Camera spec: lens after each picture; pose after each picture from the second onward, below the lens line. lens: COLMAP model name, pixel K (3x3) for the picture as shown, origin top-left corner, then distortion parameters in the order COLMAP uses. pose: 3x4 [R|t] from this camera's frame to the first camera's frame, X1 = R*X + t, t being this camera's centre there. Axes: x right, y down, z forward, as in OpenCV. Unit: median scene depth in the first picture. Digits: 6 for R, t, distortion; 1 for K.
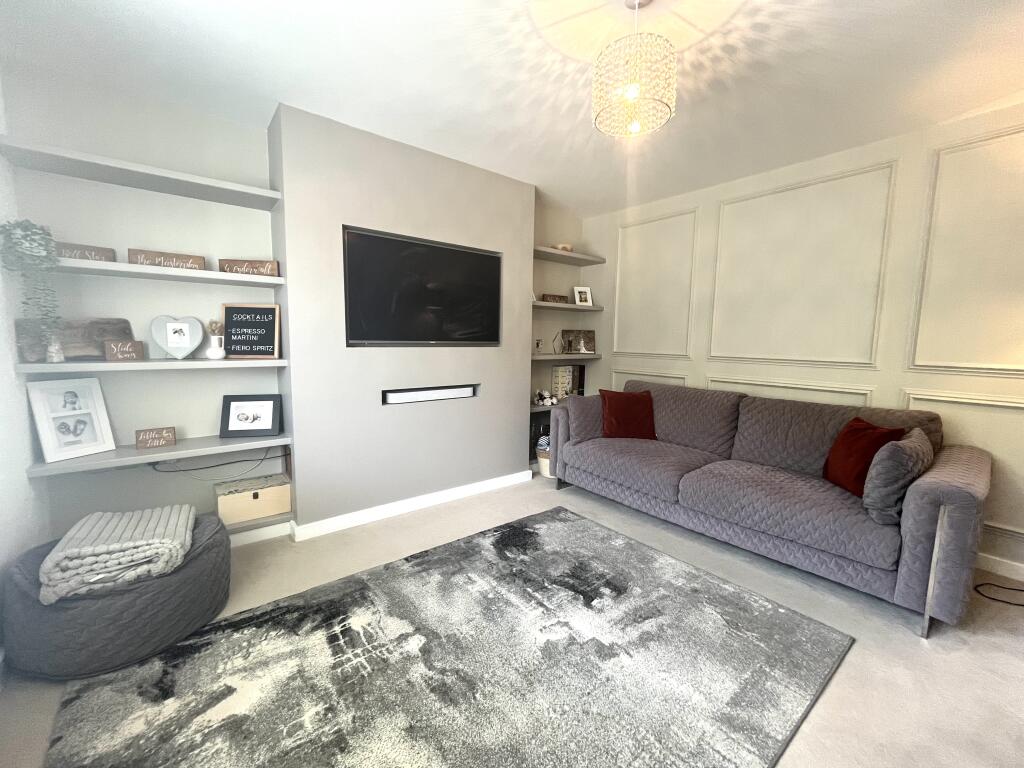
lens RADIAL K [[417.4, 0, 510.2], [0, 417.4, 383.7], [0, 0, 1]] dist [-0.004338, -0.000323]
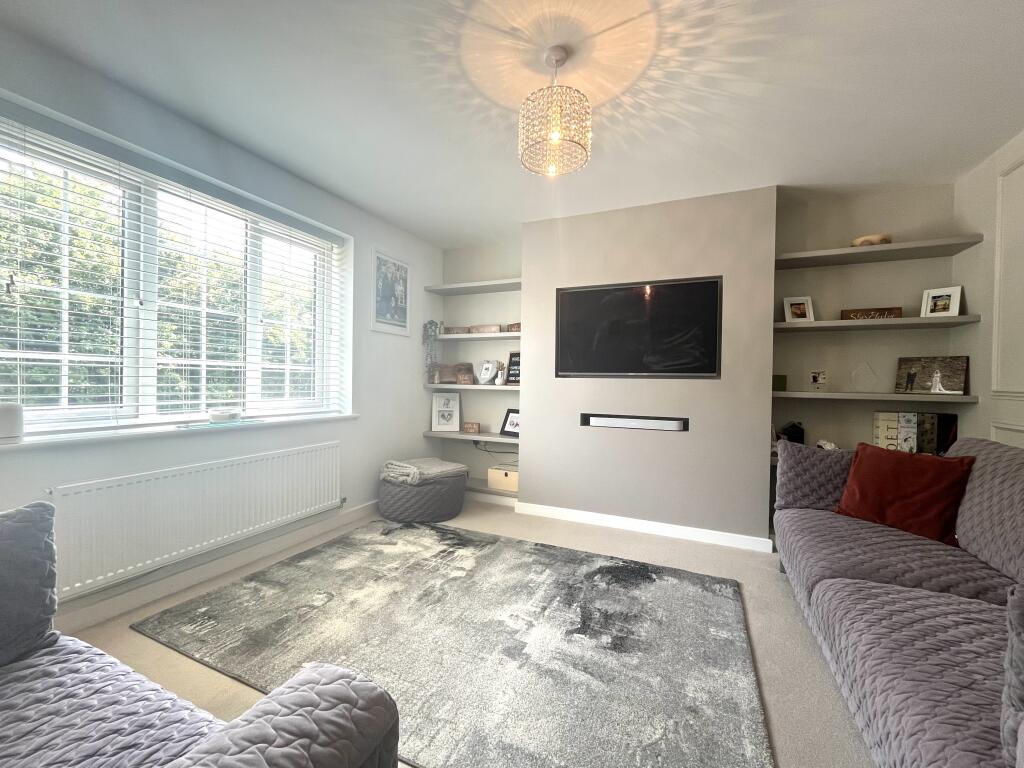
lens RADIAL K [[417.4, 0, 510.4], [0, 417.4, 383.5], [0, 0, 1]] dist [-0.004338, -0.000323]
pose [[0.452365, -0.000712, -0.891832, 0.878143], [-0.104166, 0.993113, -0.053629, 0.021481], [0.885729, 0.117158, 0.449176, 0.334290]]
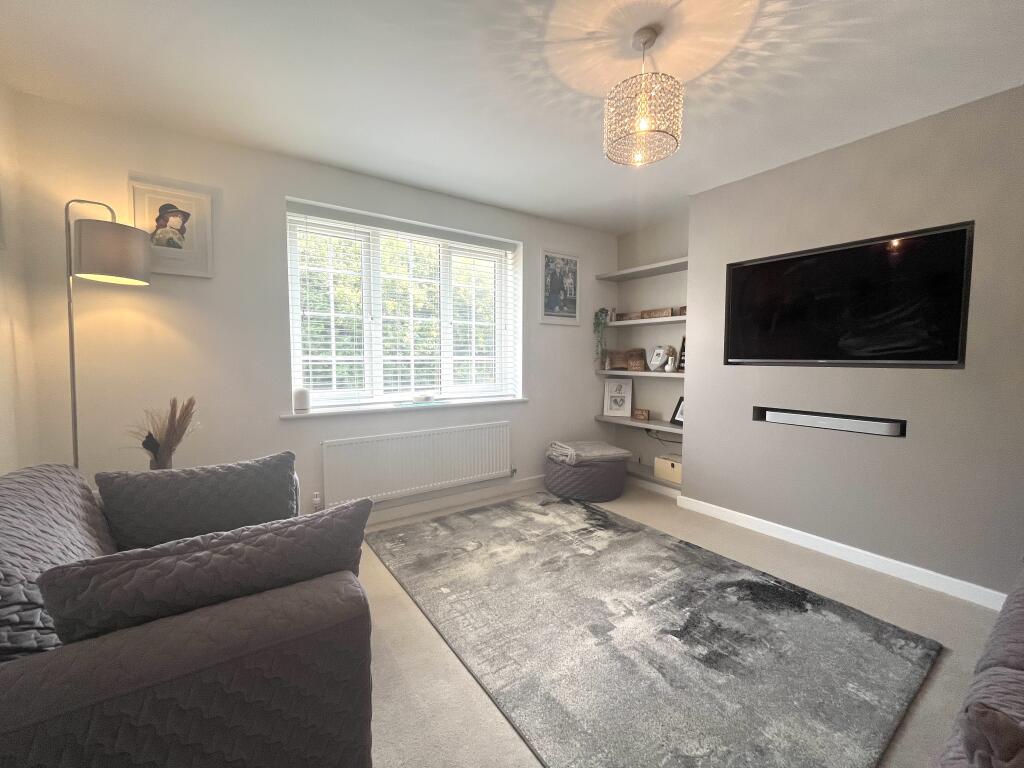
lens RADIAL K [[417.4, 0, 511.0], [0, 417.4, 383.2], [0, 0, 1]] dist [-0.004338, -0.000323]
pose [[-0.068565, 0.049830, -0.996401, 1.011023], [-0.107800, 0.992534, 0.057055, -0.046120], [0.991805, 0.111324, -0.062682, 0.573924]]
